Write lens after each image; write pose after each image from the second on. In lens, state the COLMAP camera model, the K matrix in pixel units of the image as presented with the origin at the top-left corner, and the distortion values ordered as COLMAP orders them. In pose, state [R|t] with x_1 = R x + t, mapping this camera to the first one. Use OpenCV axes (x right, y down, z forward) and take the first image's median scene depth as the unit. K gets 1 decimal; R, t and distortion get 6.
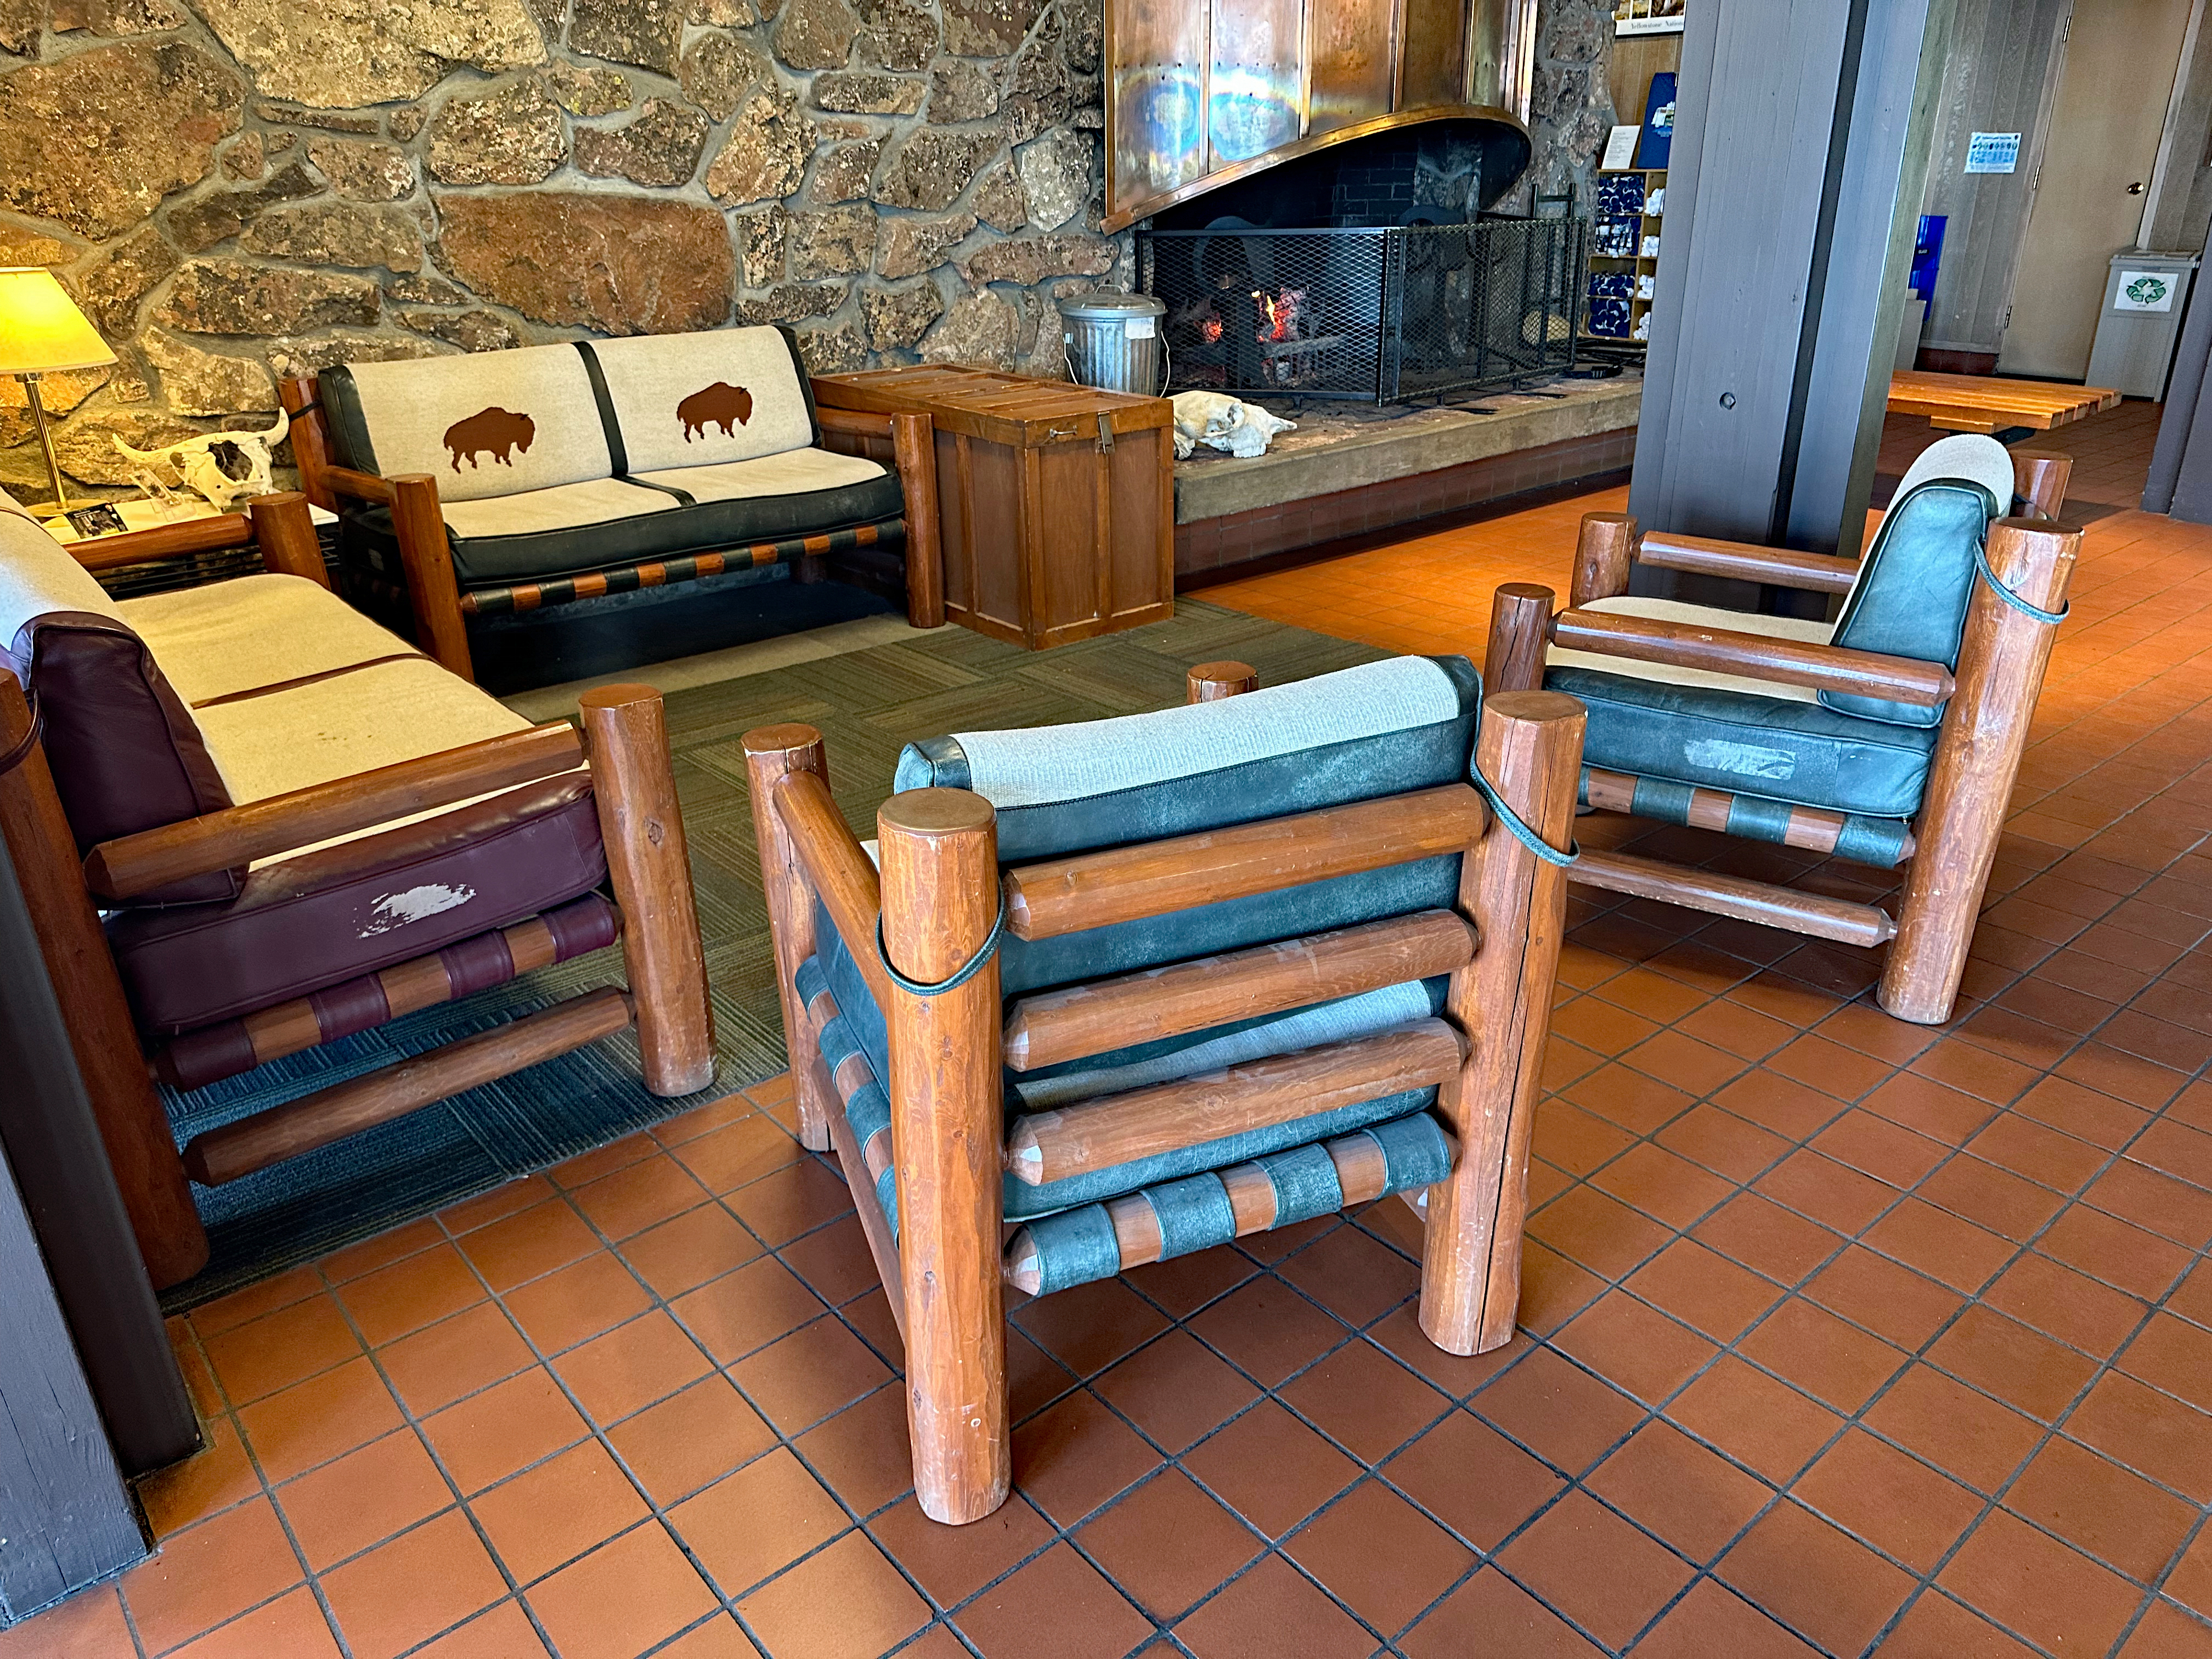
lens RADIAL K [[1554.8, 0, 1102.7], [0, 1554.8, 841.4], [0, 0, 1]] dist [0.046443, -0.042917]
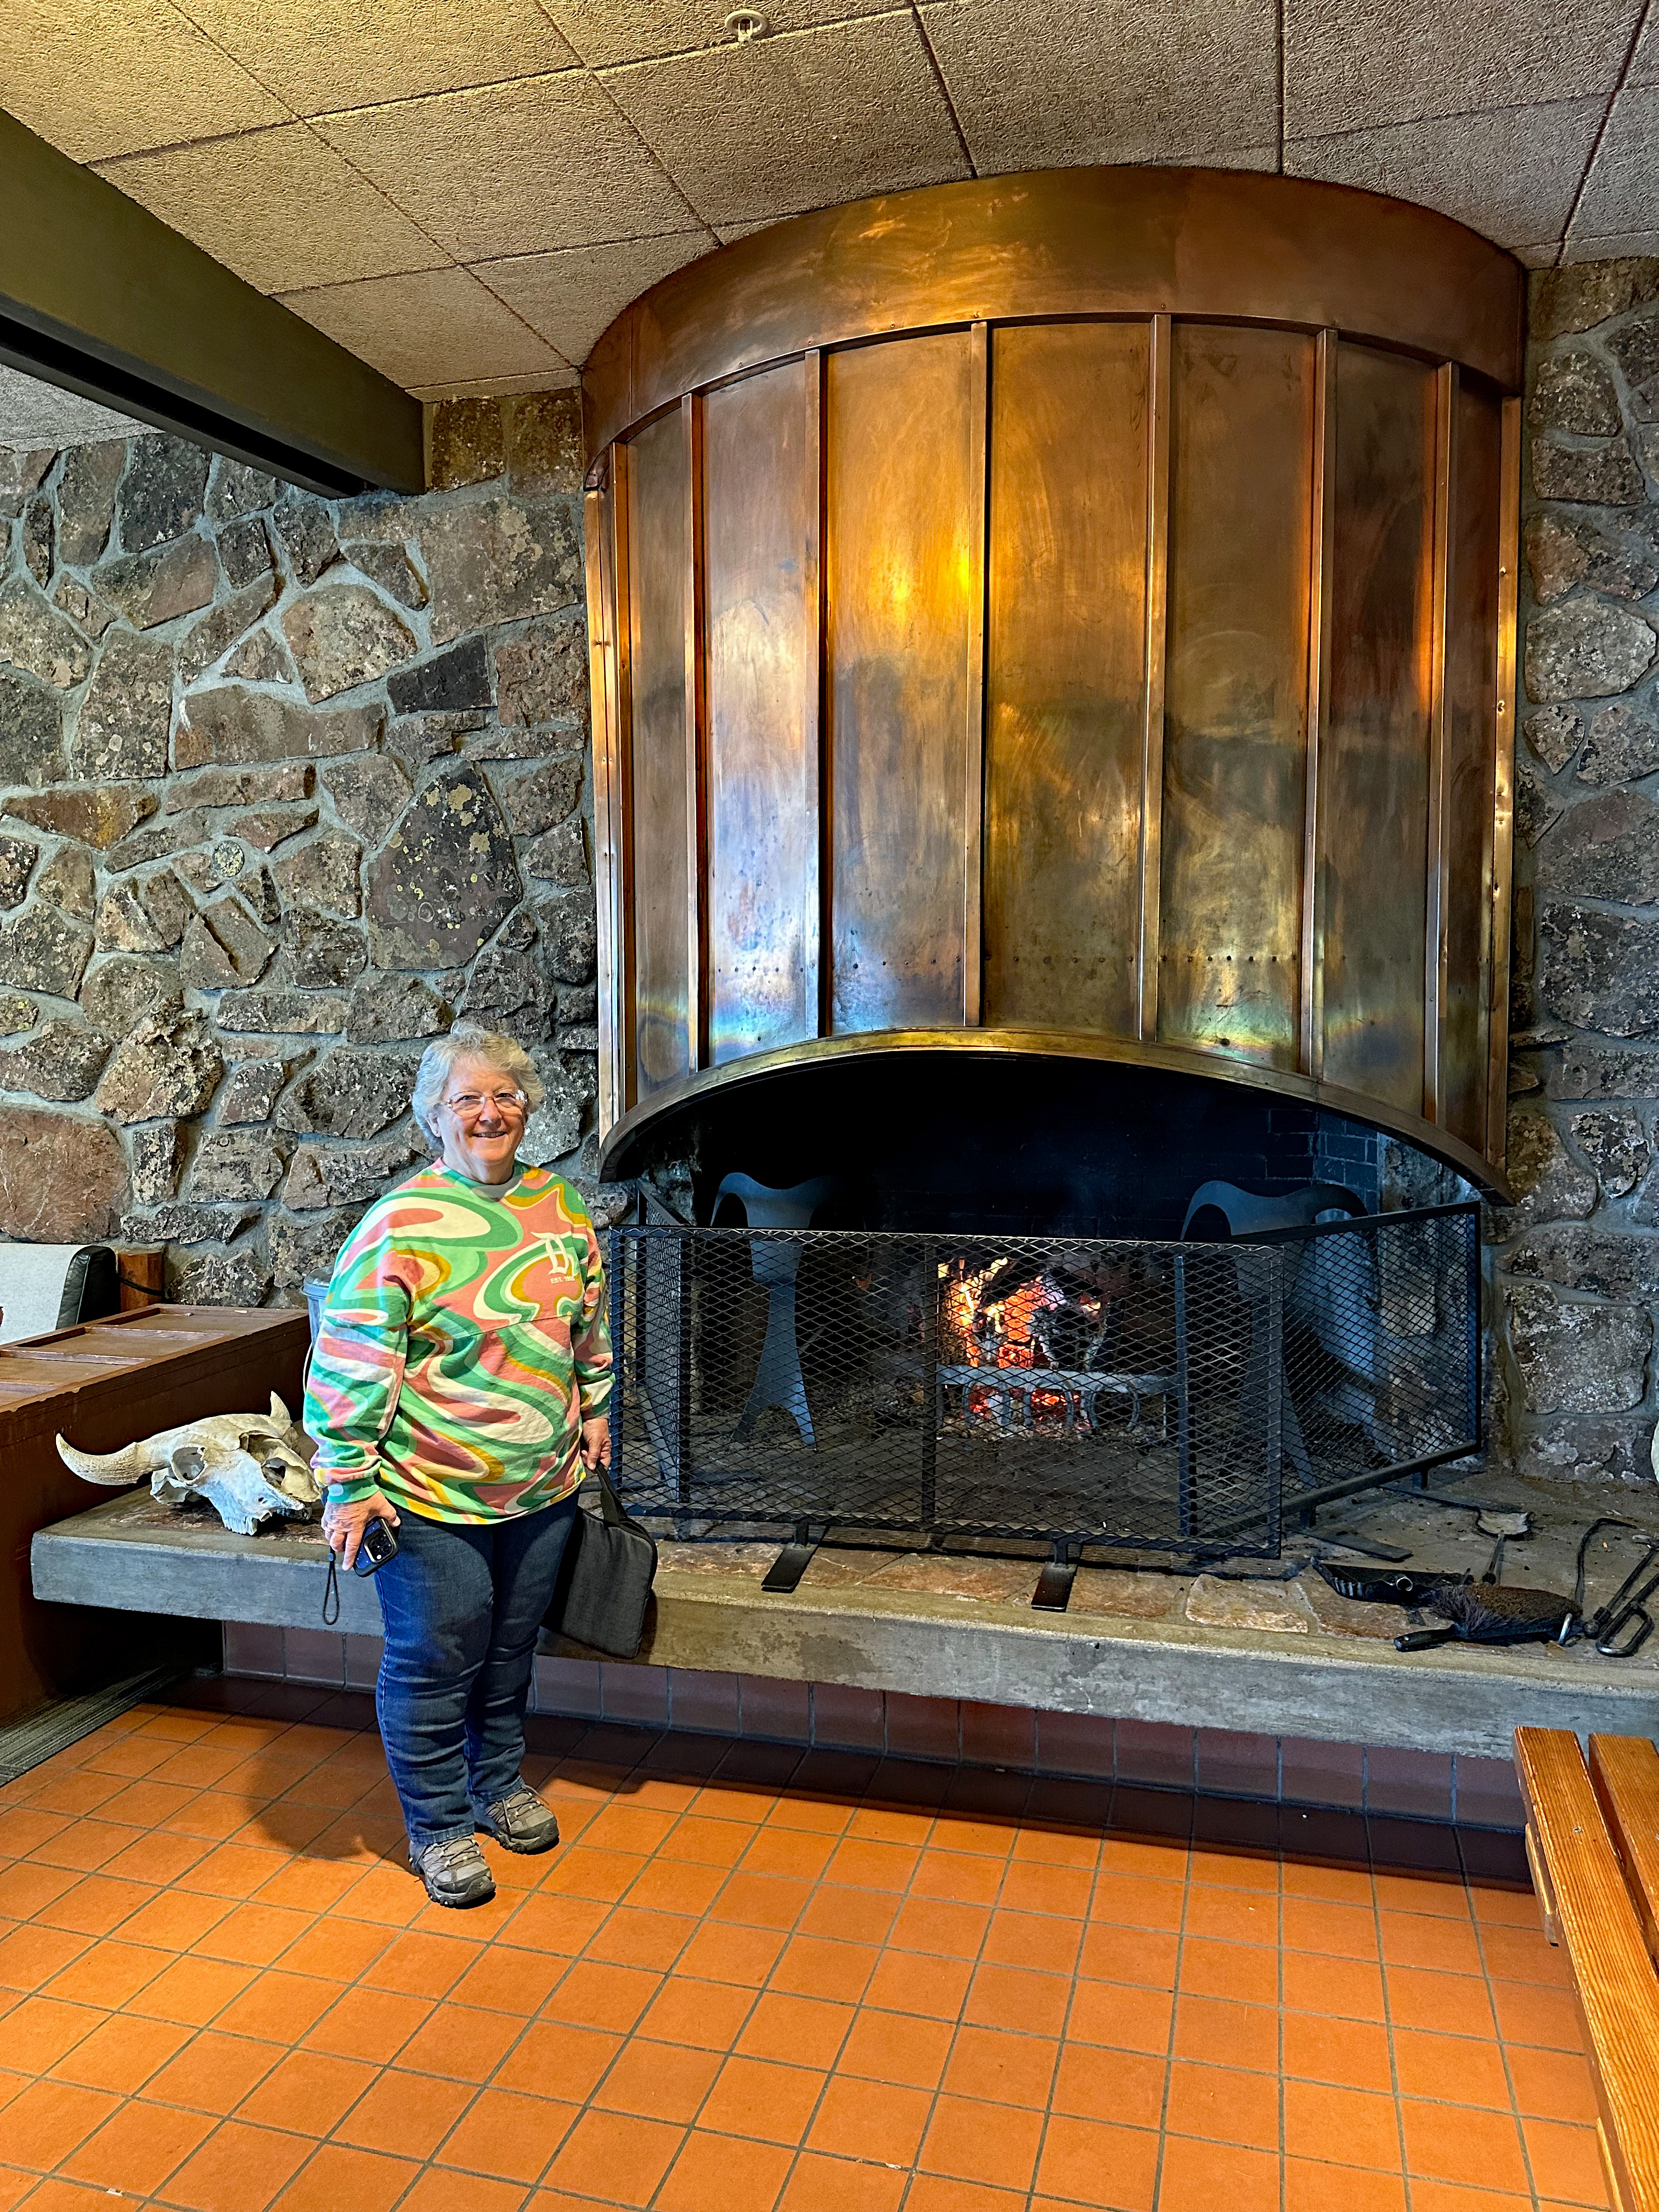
lens RADIAL K [[1554.8, 0, 823.4], [0, 1554.8, 1168.8], [0, 0, 1]] dist [0.046443, -0.042917]
pose [[0.568171, 0.101539, -0.816622, 0.776845], [-0.332299, 0.936162, -0.114798, -0.412223], [0.752834, 0.336588, 0.565641, 0.795768]]
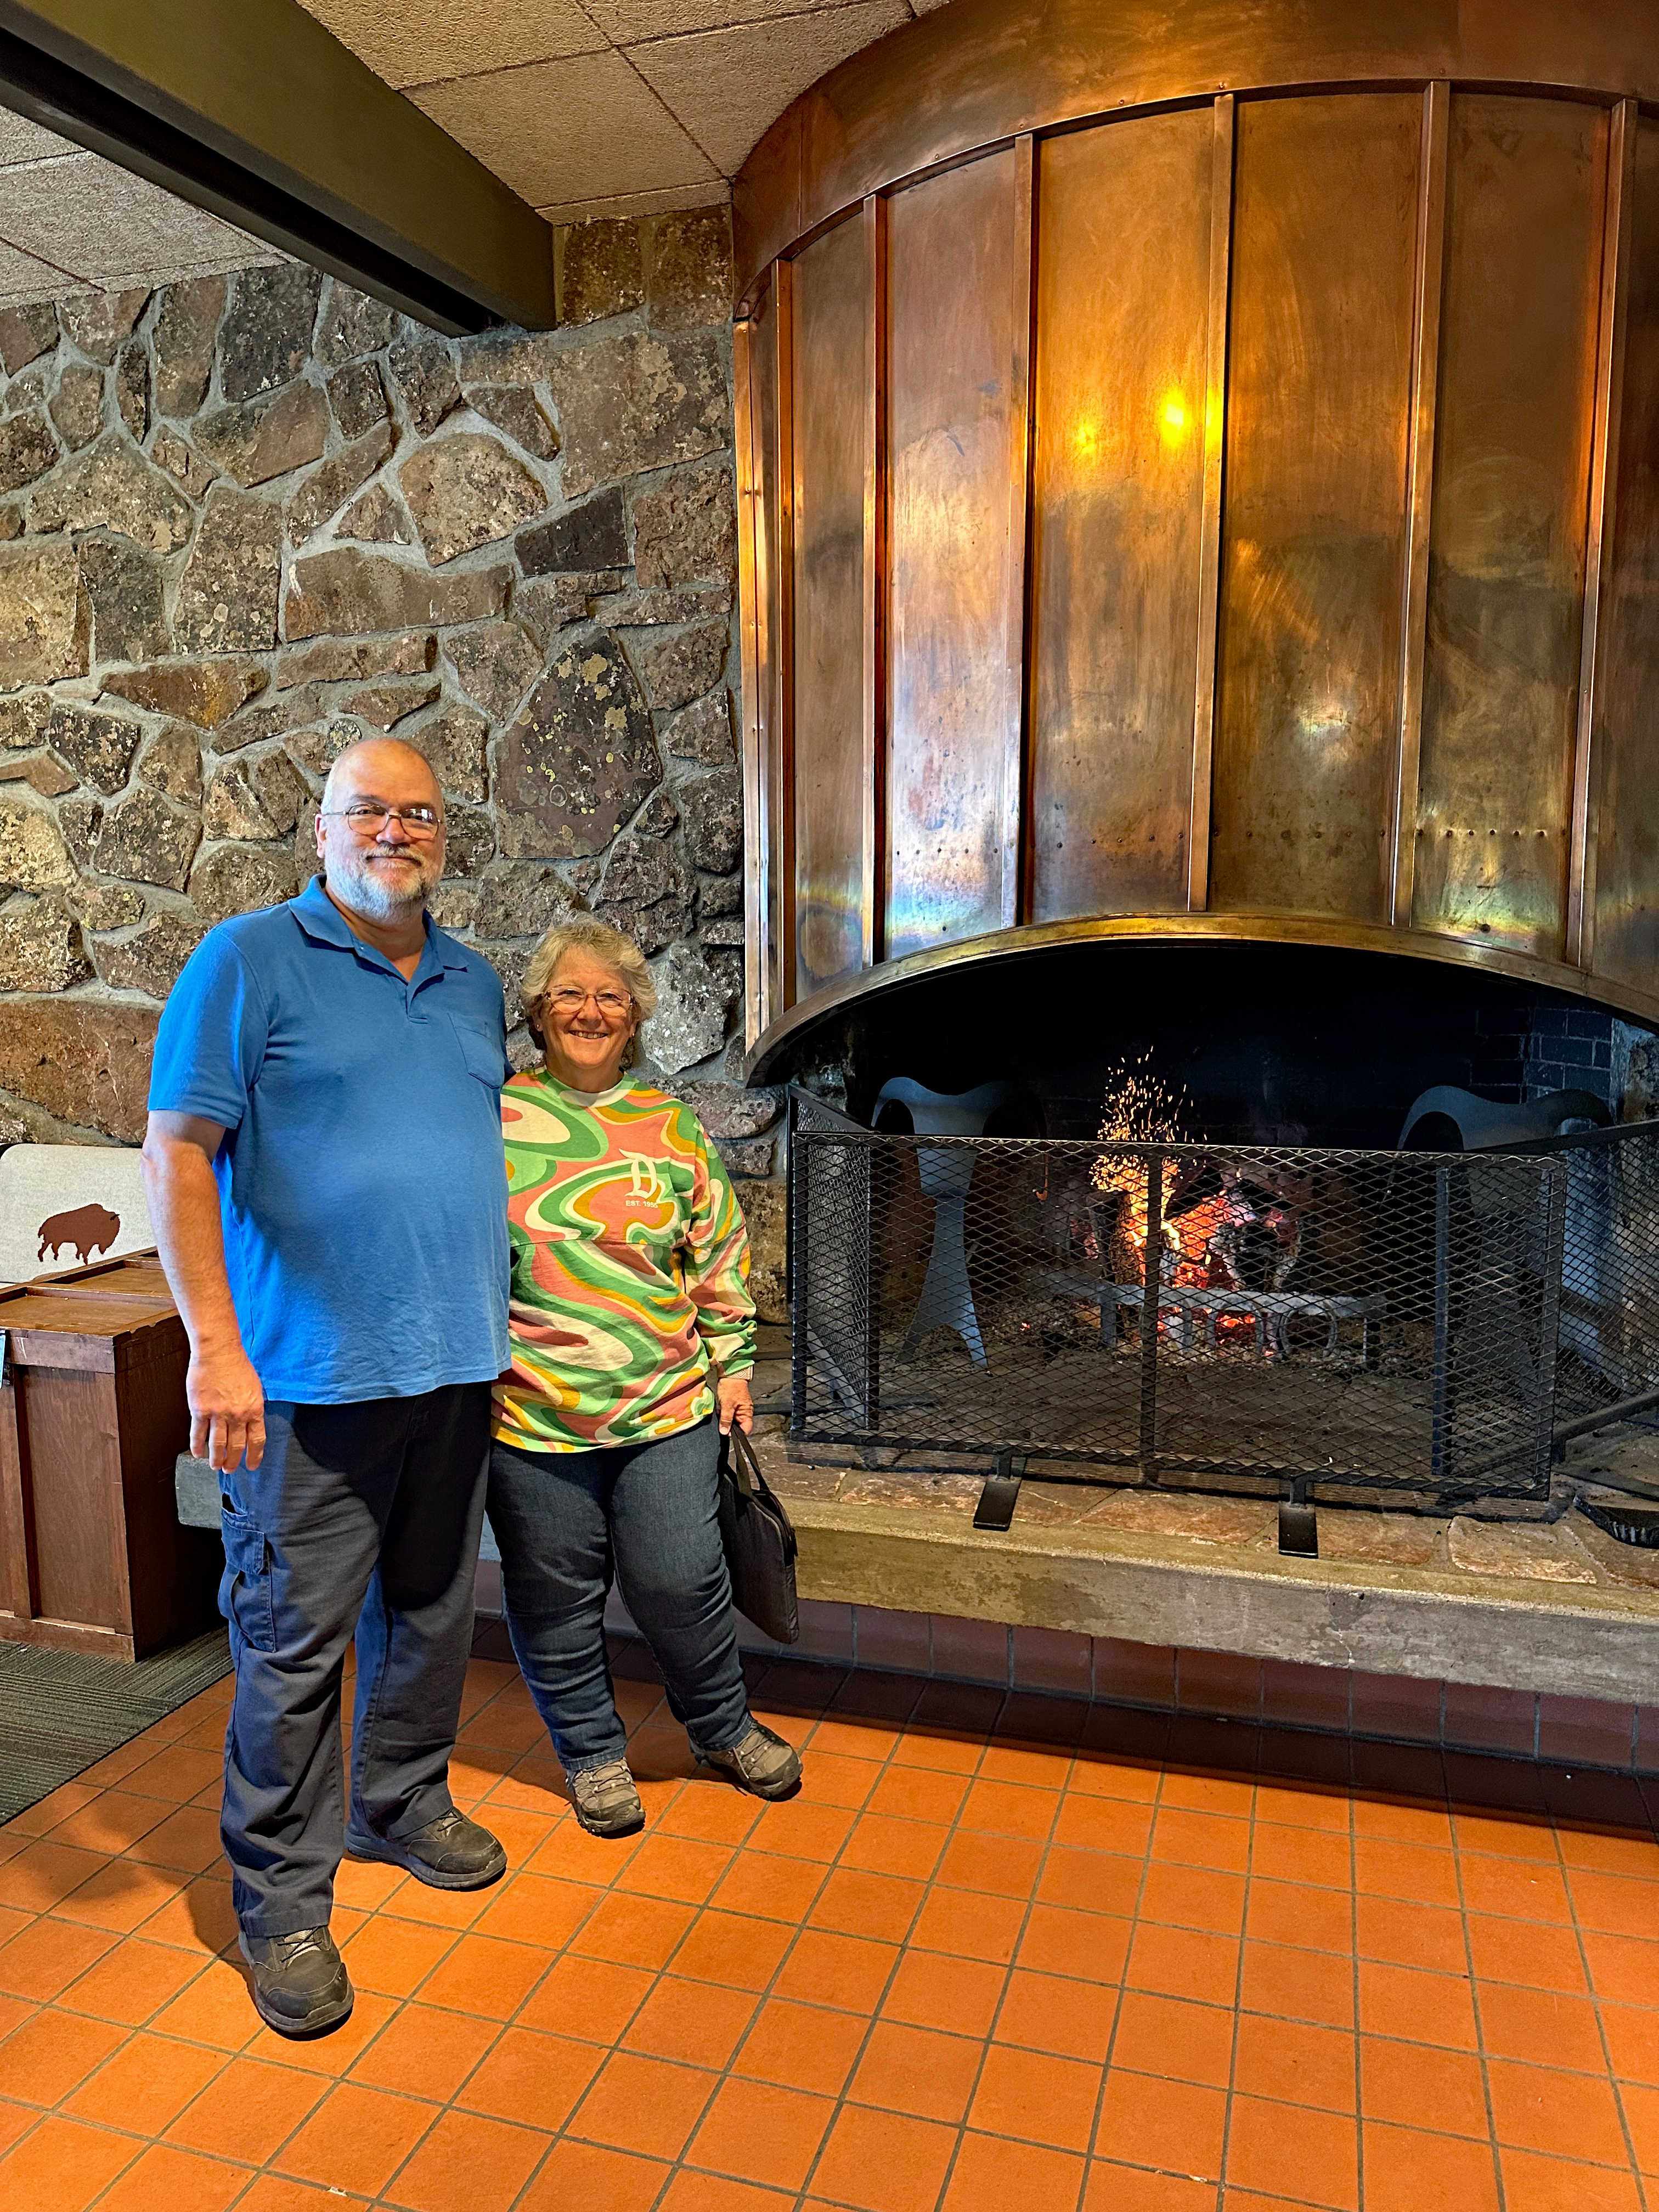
lens RADIAL K [[1554.8, 0, 845.9], [0, 1554.8, 1176.9], [0, 0, 1]] dist [0.046443, -0.042917]
pose [[0.549539, 0.153441, -0.821257, 0.703053], [-0.338625, 0.939536, -0.051049, -0.395570], [0.763767, 0.306152, 0.568271, 0.787362]]
